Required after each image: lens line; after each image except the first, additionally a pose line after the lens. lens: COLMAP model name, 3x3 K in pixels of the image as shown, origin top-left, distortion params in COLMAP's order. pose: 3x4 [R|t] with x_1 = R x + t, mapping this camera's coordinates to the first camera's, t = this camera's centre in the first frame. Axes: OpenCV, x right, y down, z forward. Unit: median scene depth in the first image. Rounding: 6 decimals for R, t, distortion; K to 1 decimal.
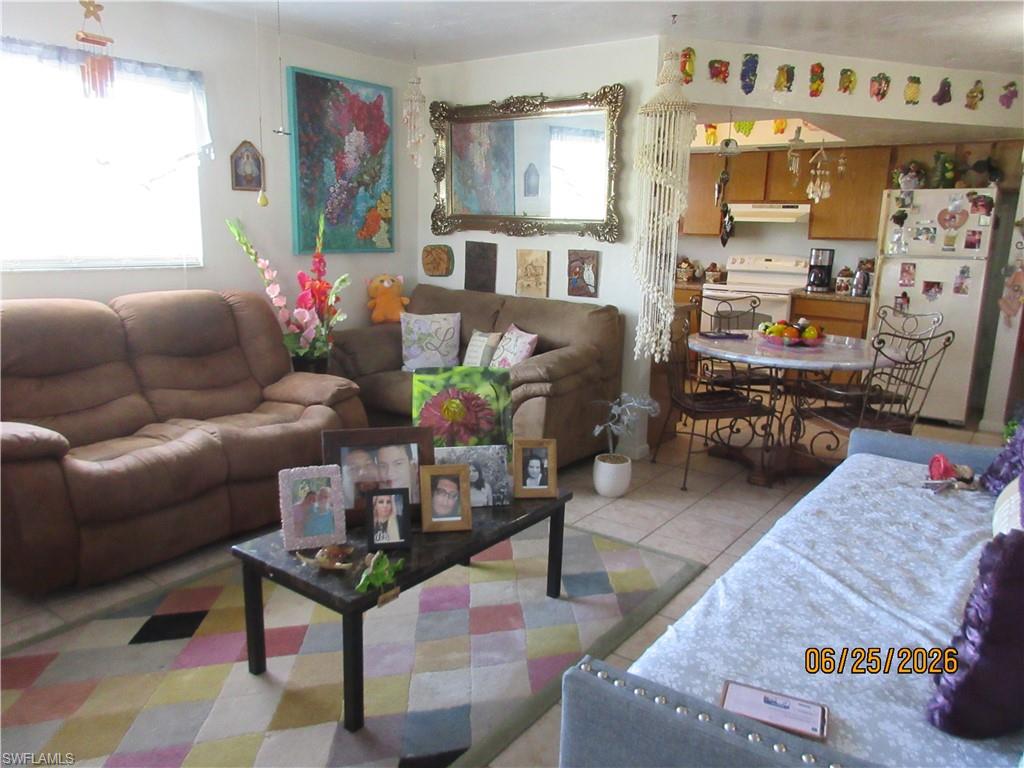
lens RADIAL K [[755.0, 0, 513.2], [0, 755.0, 391.4], [0, 0, 1]] dist [-0.002146, -0.000667]
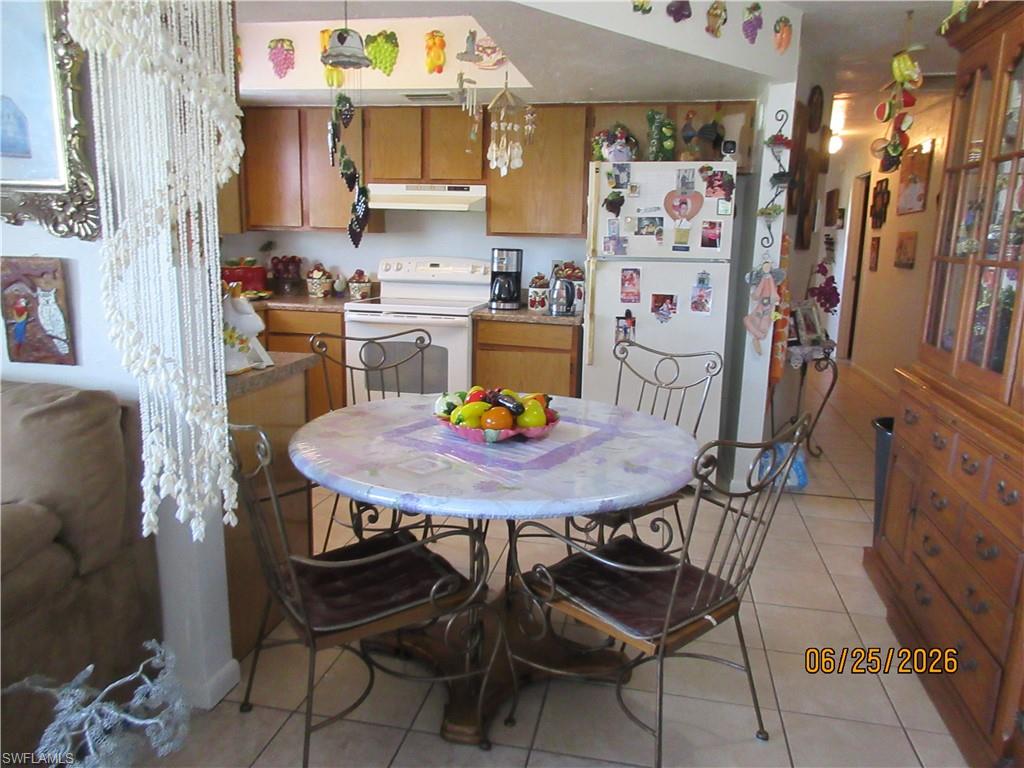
lens RADIAL K [[752.4, 0, 511.8], [0, 752.4, 386.4], [0, 0, 1]] dist [-0.006790, 0.000563]
pose [[0.908871, -0.082005, 0.408936, 0.134256], [0.084215, 0.996368, 0.012633, -0.080174], [-0.408486, 0.022957, 0.912476, 0.416782]]
